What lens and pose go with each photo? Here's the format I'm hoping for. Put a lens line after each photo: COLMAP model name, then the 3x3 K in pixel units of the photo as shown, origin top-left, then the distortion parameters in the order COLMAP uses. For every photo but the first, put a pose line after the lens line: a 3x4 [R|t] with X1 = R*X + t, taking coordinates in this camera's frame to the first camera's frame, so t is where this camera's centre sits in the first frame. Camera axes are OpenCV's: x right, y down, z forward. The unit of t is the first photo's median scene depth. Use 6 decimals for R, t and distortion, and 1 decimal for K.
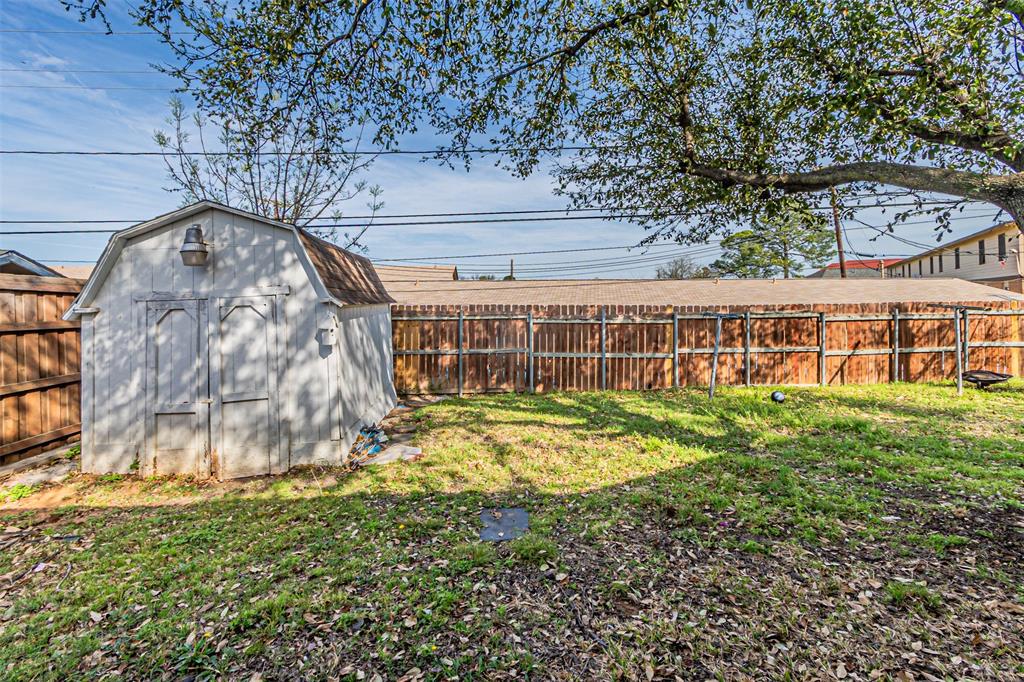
lens RADIAL K [[461.2, 0, 511.0], [0, 461.2, 286.1], [0, 0, 1]] dist [0.001002, 0.000208]
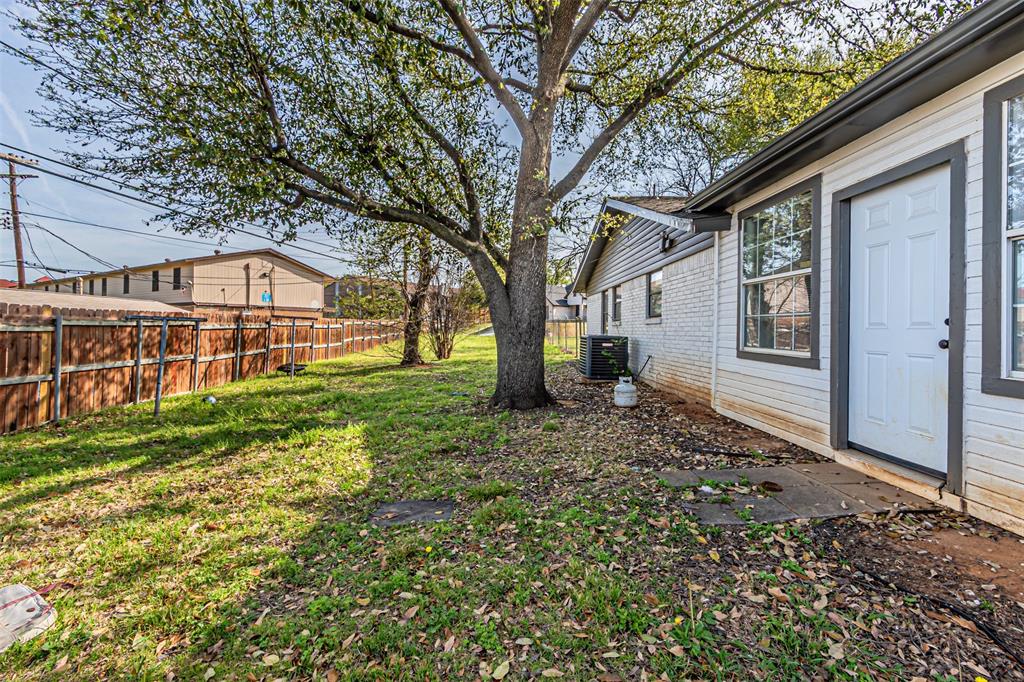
lens RADIAL K [[451.9, 0, 511.4], [0, 451.9, 333.4], [0, 0, 1]] dist [0.001584, 0.000172]
pose [[0.010343, -0.005380, 0.999932, -0.327934], [-0.041732, 0.999112, 0.005807, 0.048816], [-0.999075, -0.041790, 0.010109, 0.283926]]
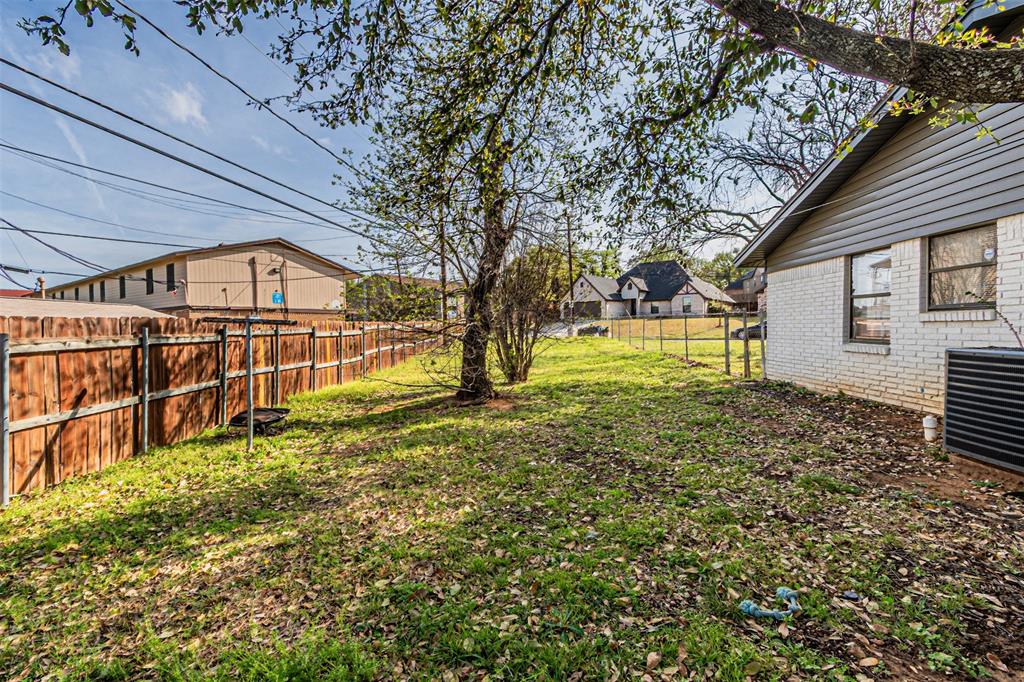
lens RADIAL K [[469.3, 0, 512.0], [0, 469.3, 341.0], [0, 0, 1]] dist [-0.003271, -0.000450]
pose [[0.077080, -0.023857, 0.996739, 0.277310], [-0.019301, 0.999491, 0.025416, 0.041864], [-0.996838, -0.021197, 0.076581, 0.490875]]
